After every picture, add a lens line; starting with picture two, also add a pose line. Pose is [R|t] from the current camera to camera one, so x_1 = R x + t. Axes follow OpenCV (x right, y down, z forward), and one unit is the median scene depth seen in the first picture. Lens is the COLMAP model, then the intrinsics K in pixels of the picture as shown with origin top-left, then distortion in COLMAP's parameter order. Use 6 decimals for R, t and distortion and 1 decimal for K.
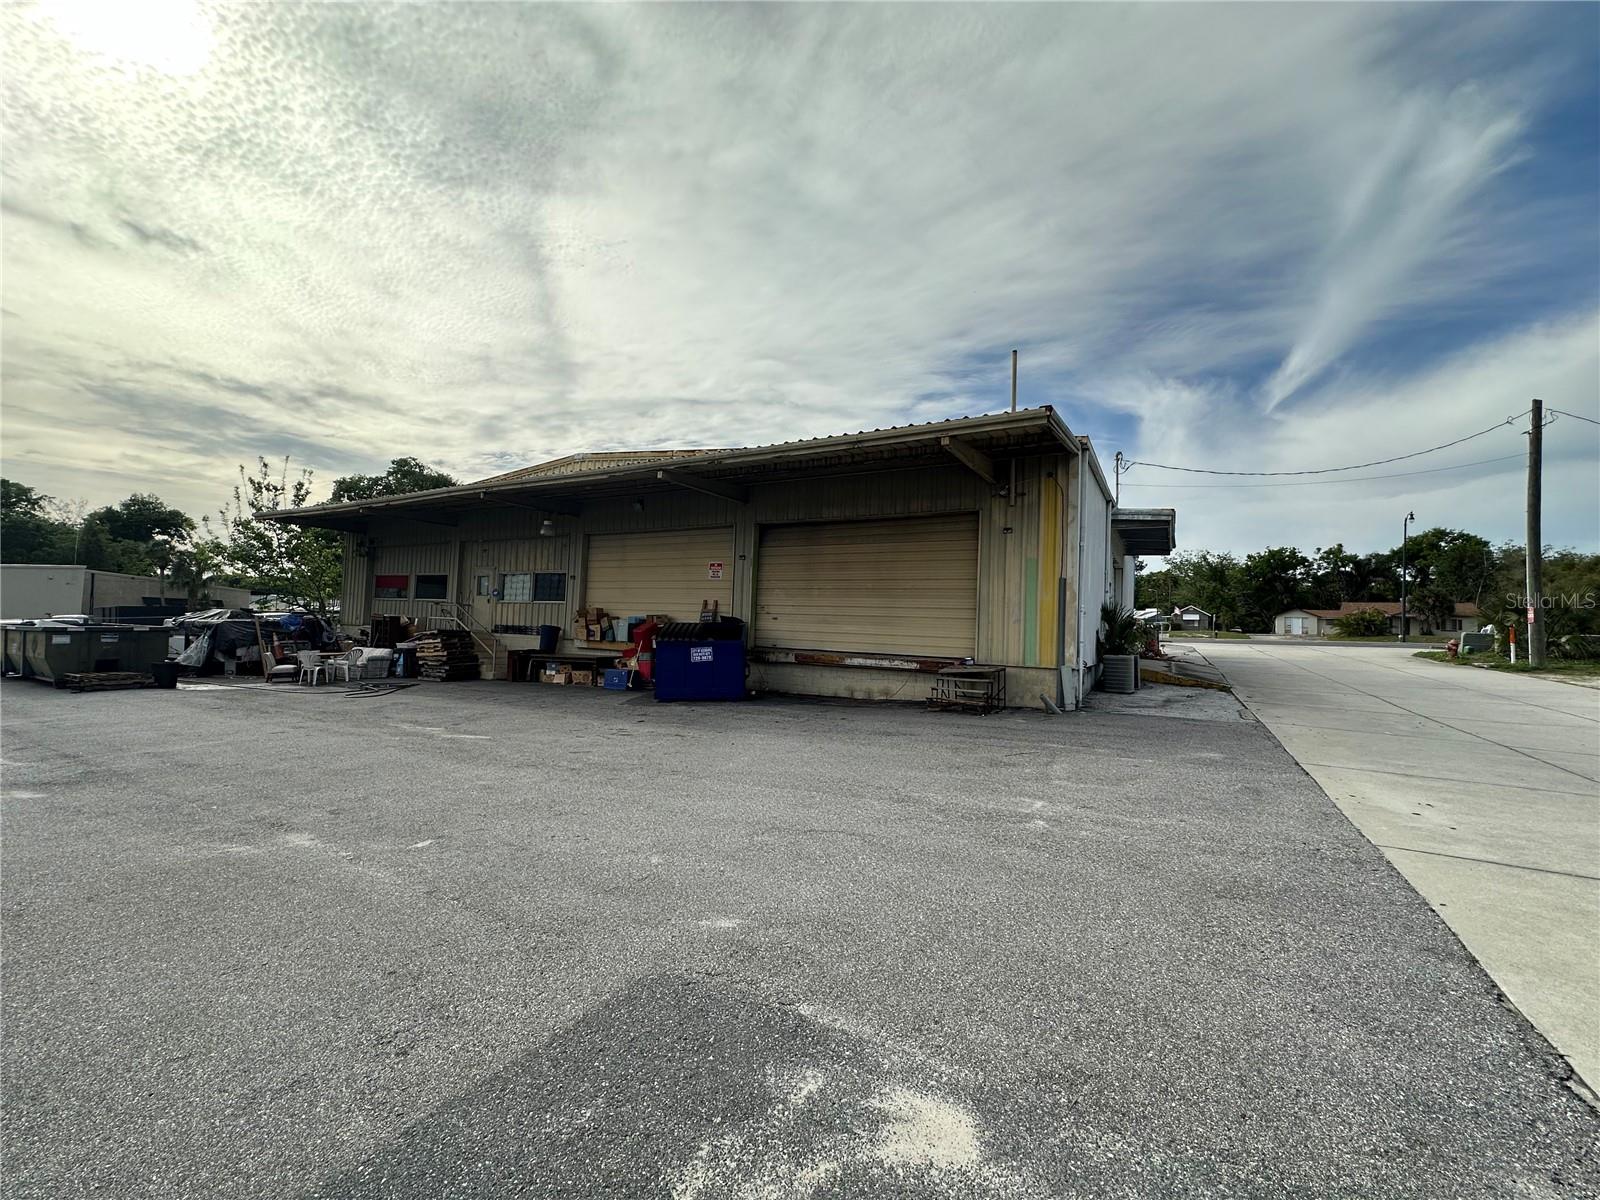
lens RADIAL K [[647.7, 0, 800.0], [0, 647.7, 600.0], [0, 0, 1]] dist [-0.000362, -0.000072]
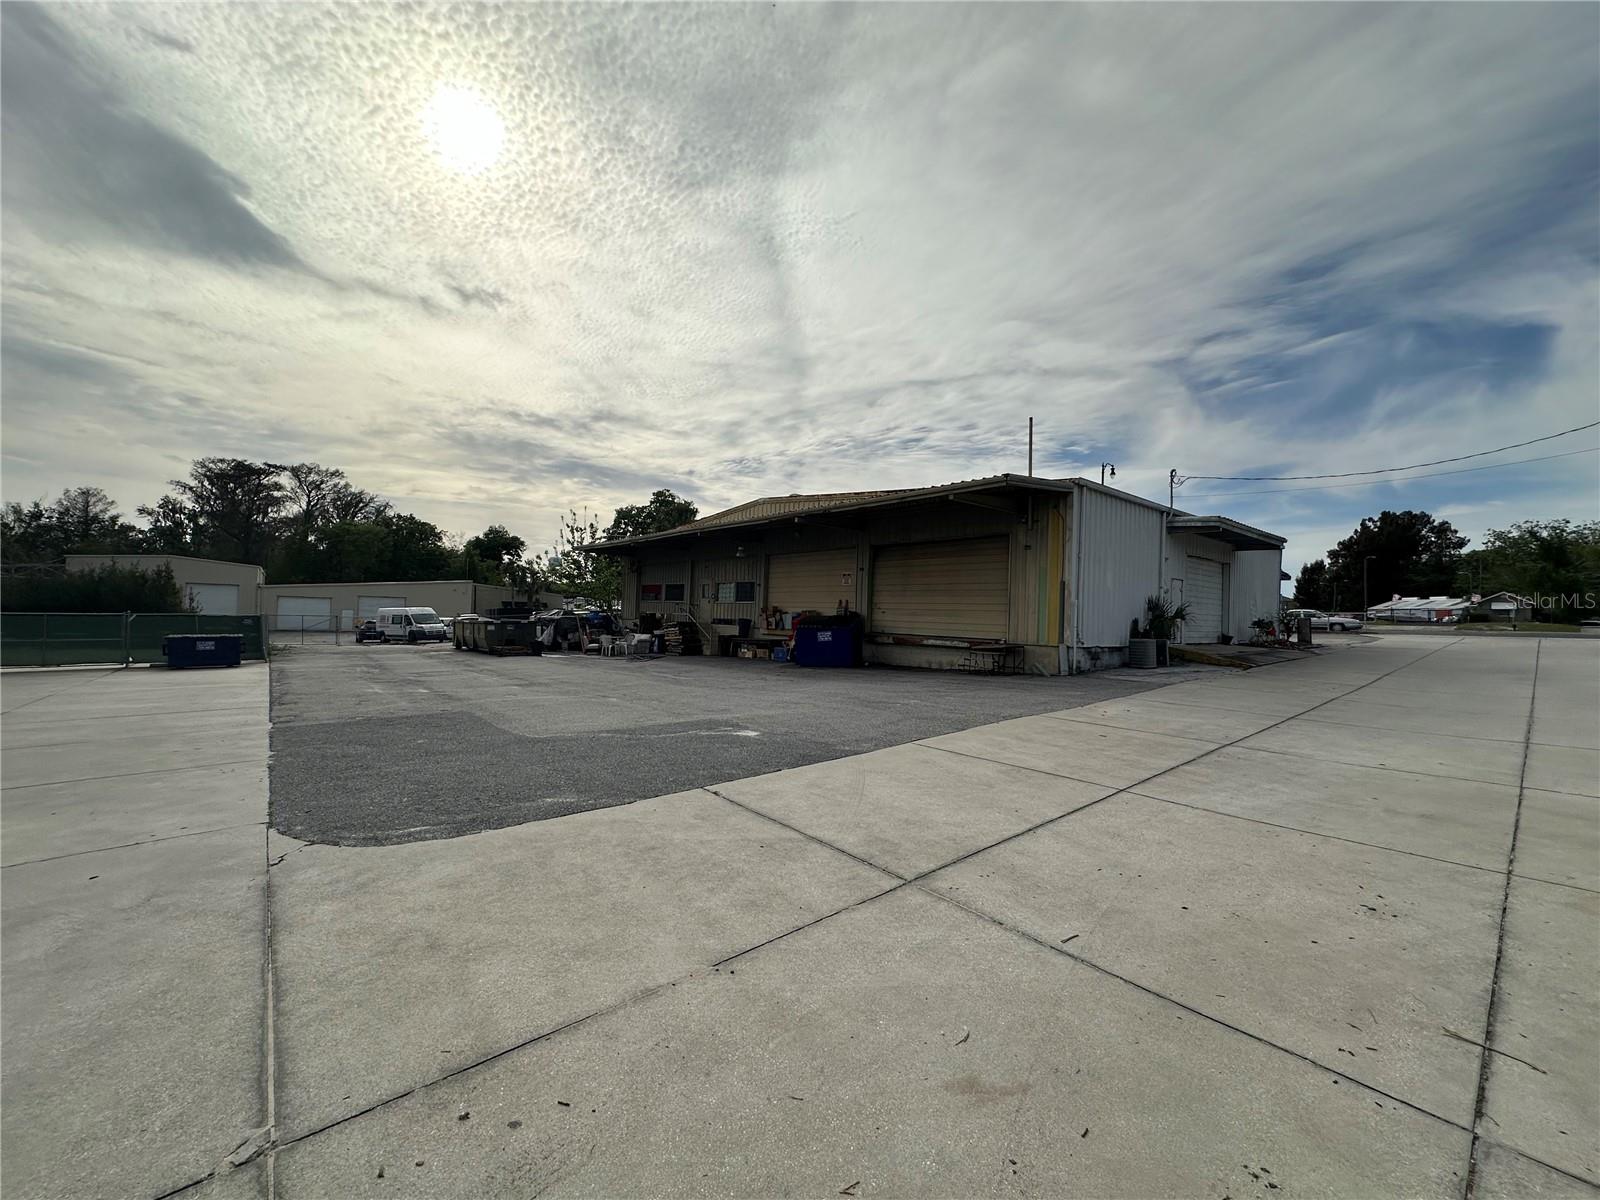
lens RADIAL K [[647.7, 0, 800.0], [0, 647.7, 600.0], [0, 0, 1]] dist [-0.000362, -0.000072]
pose [[0.940660, -0.015758, -0.338985, 0.231069], [0.018556, 0.999815, 0.005015, -0.007409], [0.338844, -0.011008, 0.940778, -0.333722]]
